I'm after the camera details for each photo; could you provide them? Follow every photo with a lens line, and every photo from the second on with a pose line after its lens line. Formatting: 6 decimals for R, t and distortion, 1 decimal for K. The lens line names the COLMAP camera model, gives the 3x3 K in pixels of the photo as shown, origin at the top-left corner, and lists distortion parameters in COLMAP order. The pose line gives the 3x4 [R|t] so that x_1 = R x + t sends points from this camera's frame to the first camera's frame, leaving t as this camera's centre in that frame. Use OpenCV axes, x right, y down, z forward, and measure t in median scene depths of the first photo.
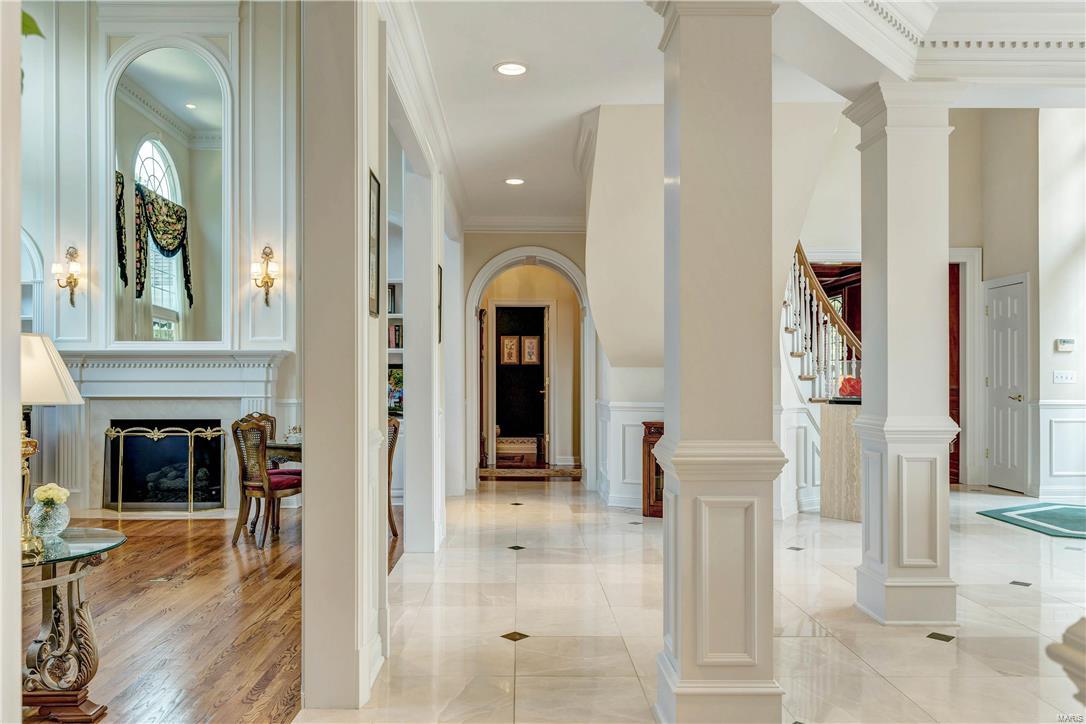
lens RADIAL K [[778.3, 0, 541.6], [0, 778.3, 370.7], [0, 0, 1]] dist [0.010833, 0.001416]
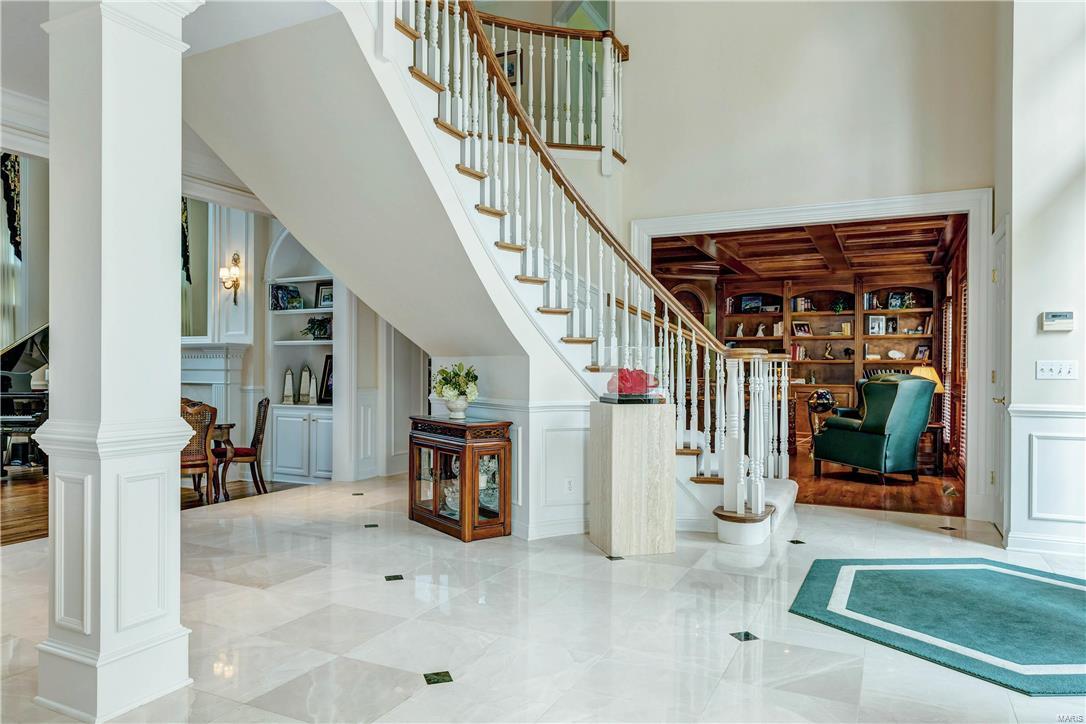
lens RADIAL K [[734.8, 0, 541.6], [0, 734.8, 360.8], [0, 0, 1]] dist [-0.006602, -0.000995]
pose [[0.887698, -0.000507, -0.460426, 0.560719], [-0.000428, 0.999998, -0.001927, 0.001785], [0.460426, 0.001908, 0.887696, 0.250864]]
